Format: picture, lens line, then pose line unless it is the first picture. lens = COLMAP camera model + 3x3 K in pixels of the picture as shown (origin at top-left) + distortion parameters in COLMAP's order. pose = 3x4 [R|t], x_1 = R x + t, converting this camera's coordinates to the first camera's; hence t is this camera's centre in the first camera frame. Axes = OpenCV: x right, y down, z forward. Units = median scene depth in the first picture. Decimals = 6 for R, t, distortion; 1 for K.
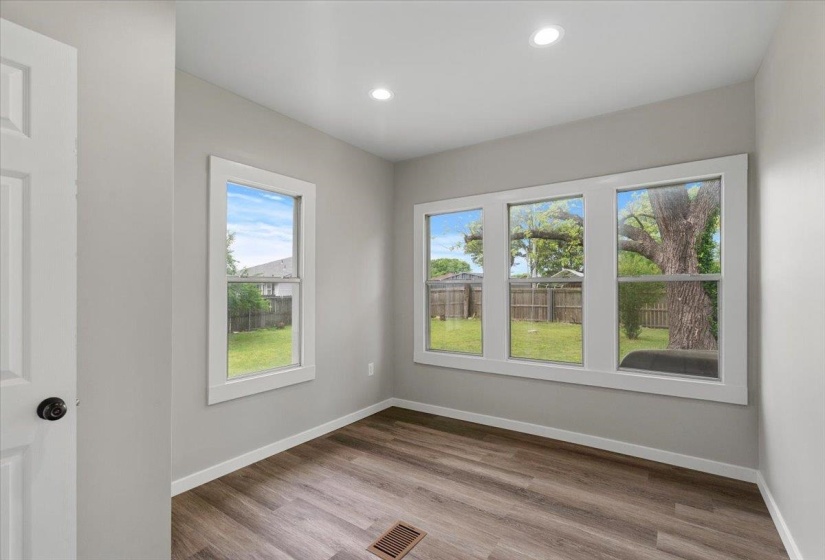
lens RADIAL K [[378.1, 0, 408.8], [0, 378.1, 282.1], [0, 0, 1]] dist [-0.001202, 0.000398]
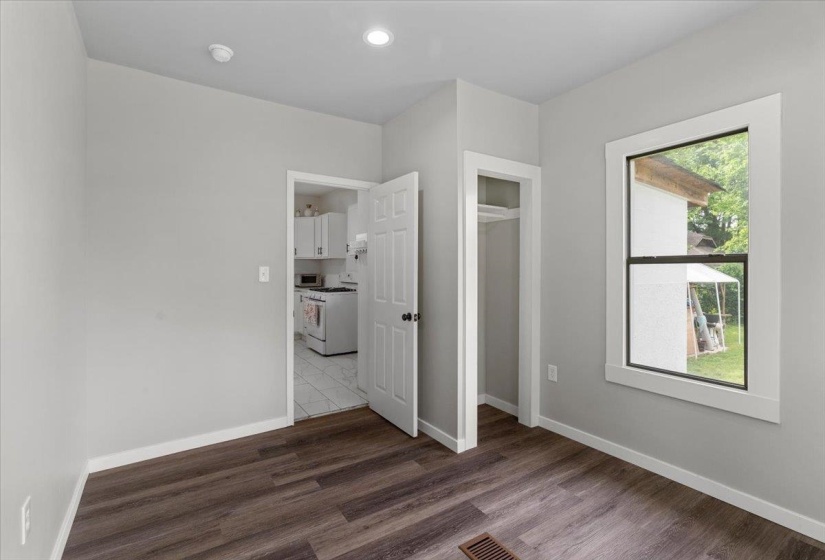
lens RADIAL K [[378.1, 0, 408.8], [0, 378.1, 282.1], [0, 0, 1]] dist [-0.001202, 0.000398]
pose [[-0.356686, 0.028784, -0.933781, 0.678778], [0.014885, 0.999573, 0.025127, 0.011790], [0.934106, -0.004937, -0.356963, 0.904987]]
